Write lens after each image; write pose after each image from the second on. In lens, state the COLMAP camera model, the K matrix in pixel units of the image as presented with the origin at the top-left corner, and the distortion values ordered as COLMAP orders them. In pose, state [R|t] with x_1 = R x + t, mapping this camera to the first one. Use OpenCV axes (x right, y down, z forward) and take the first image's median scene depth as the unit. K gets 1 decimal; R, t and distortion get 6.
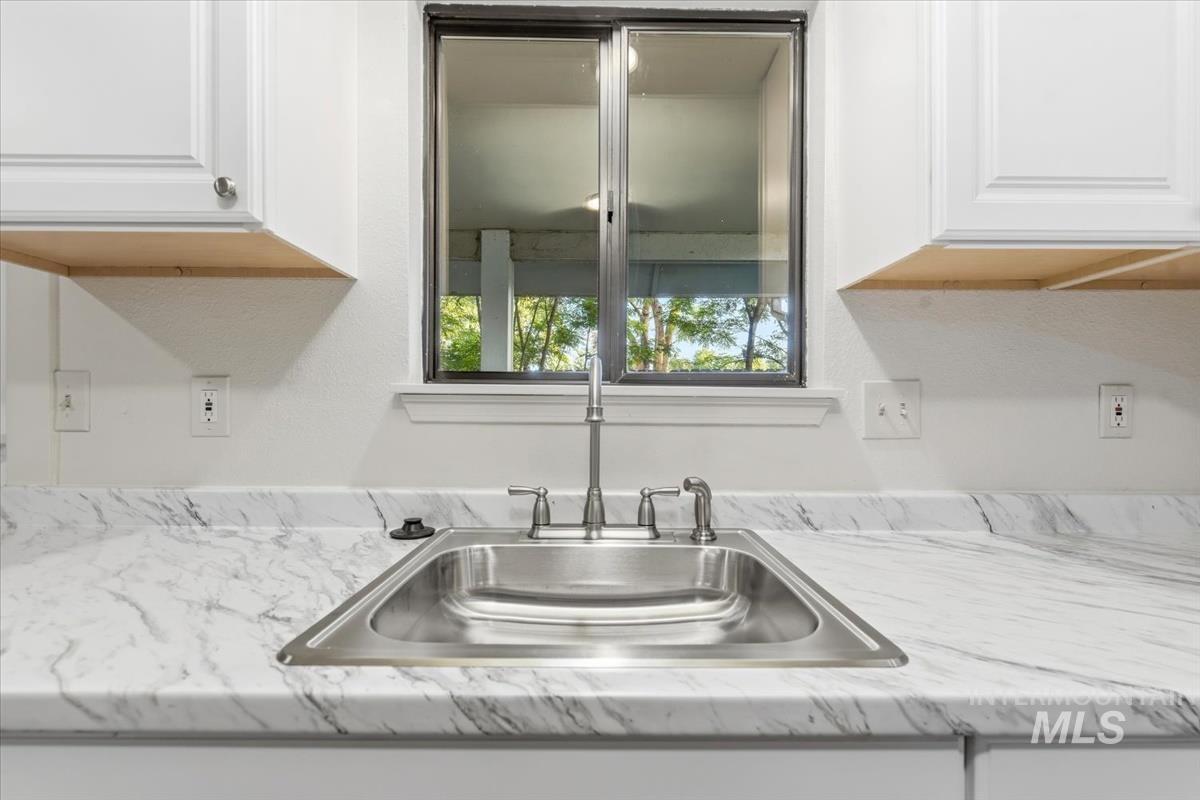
lens RADIAL K [[513.0, 0, 609.1], [0, 513.0, 412.6], [0, 0, 1]] dist [0.000809, 0.000285]
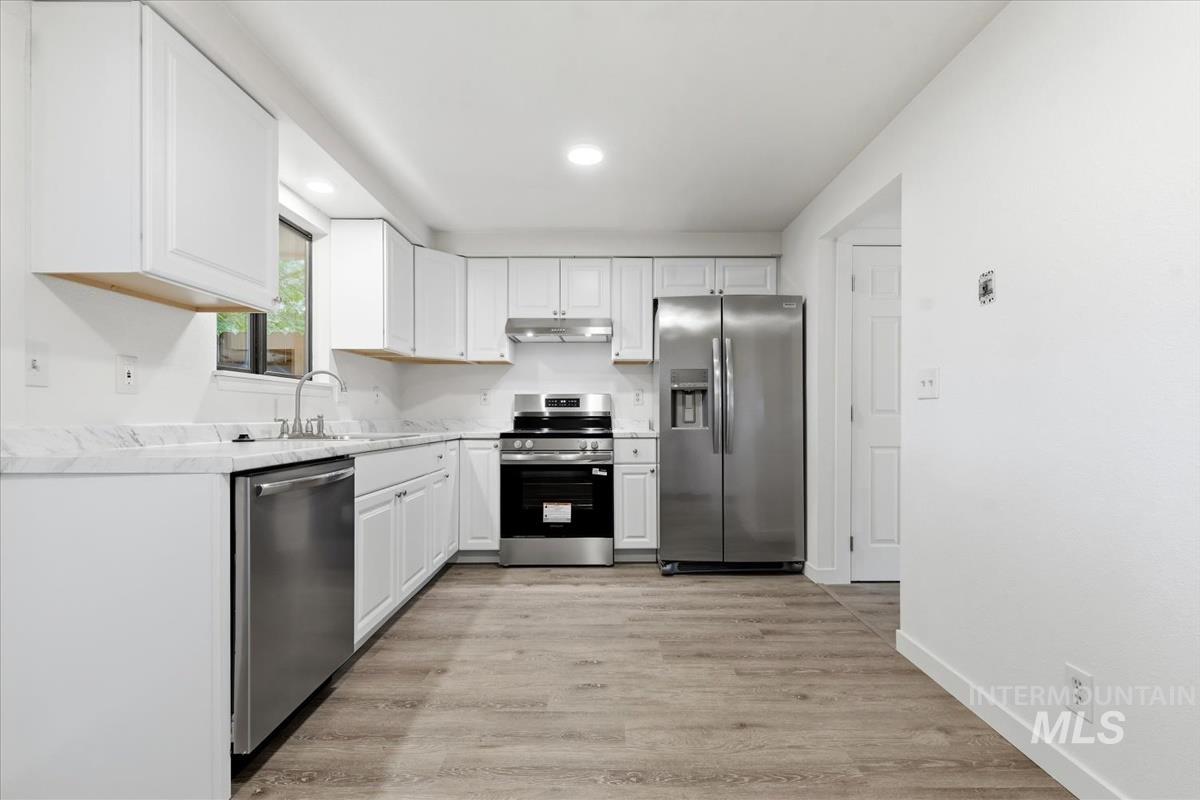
lens RADIAL K [[516.1, 0, 605.0], [0, 516.1, 413.1], [0, 0, 1]] dist [0.000003, 0.000378]
pose [[0.007531, -0.004147, 0.999963, -2.418297], [0.005079, 0.999979, 0.004109, 0.110446], [-0.999959, 0.005048, 0.007552, -0.516815]]
